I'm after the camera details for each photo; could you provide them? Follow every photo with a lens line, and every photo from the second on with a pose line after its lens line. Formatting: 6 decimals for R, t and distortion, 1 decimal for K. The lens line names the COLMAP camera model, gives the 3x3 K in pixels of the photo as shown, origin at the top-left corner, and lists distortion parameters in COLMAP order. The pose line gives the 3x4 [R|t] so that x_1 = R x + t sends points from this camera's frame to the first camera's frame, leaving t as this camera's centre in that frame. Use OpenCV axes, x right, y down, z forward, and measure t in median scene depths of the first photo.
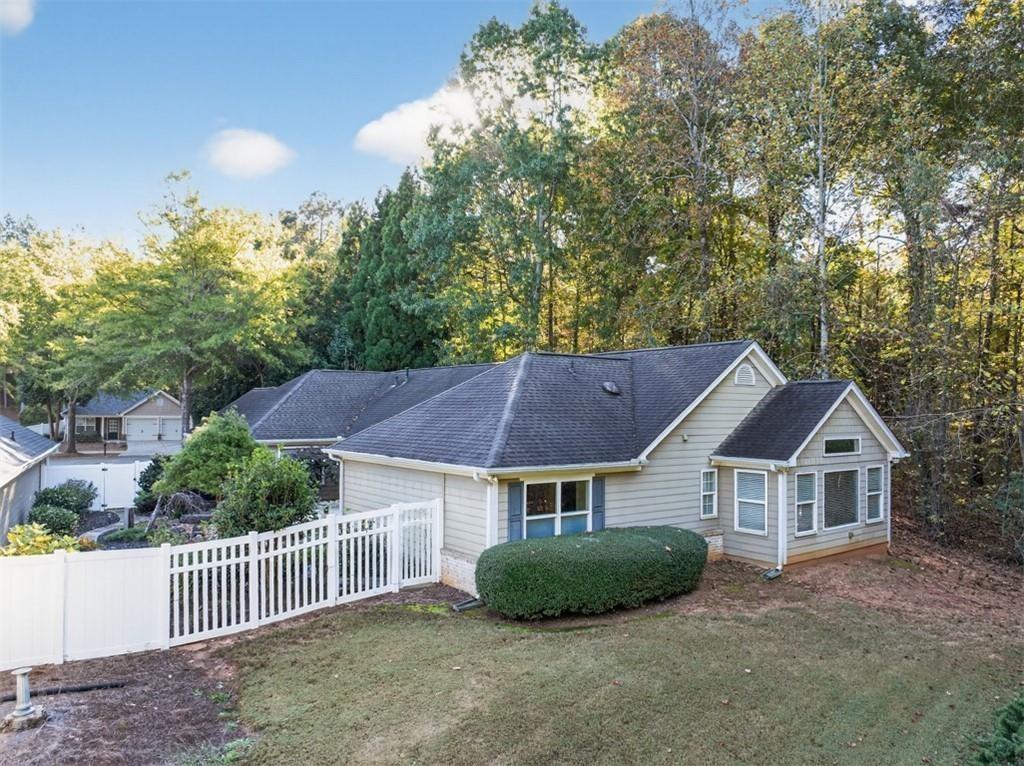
lens RADIAL K [[718.0, 0, 512.0], [0, 718.0, 383.0], [0, 0, 1]] dist [-0.002059, -0.001259]
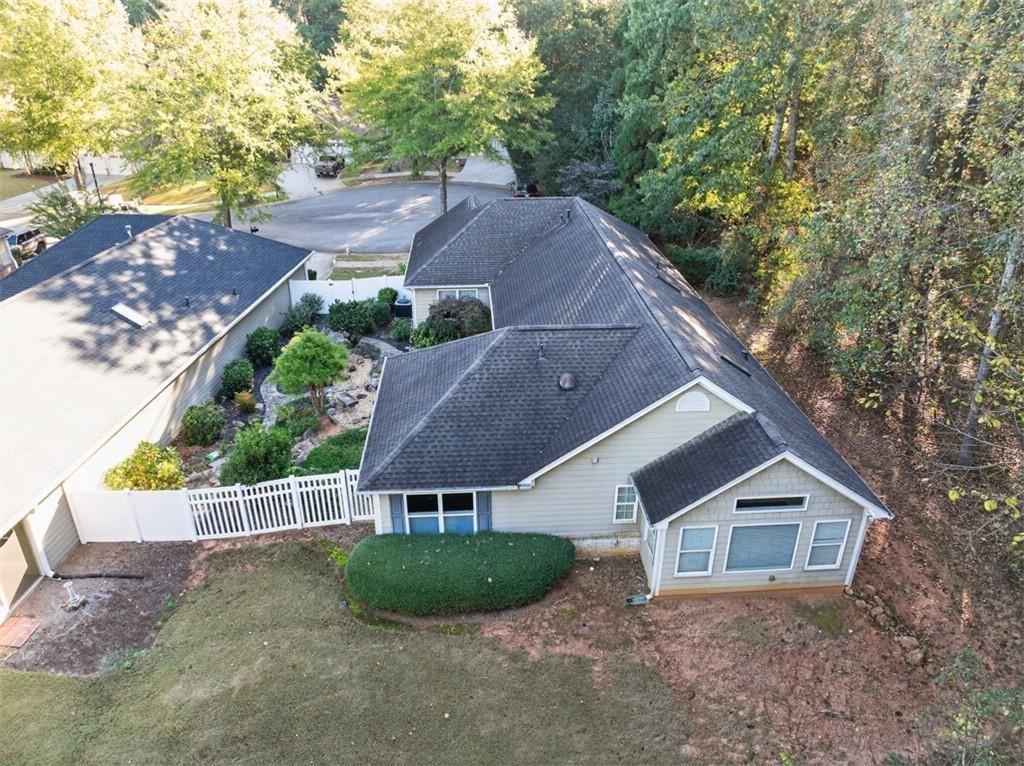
lens RADIAL K [[718.0, 0, 512.0], [0, 718.0, 383.0], [0, 0, 1]] dist [-0.002059, -0.001259]
pose [[0.842892, 0.231828, -0.485581, 0.750124], [0.022862, 0.886184, 0.462769, -0.617021], [0.537597, -0.401166, 0.741657, 0.248327]]
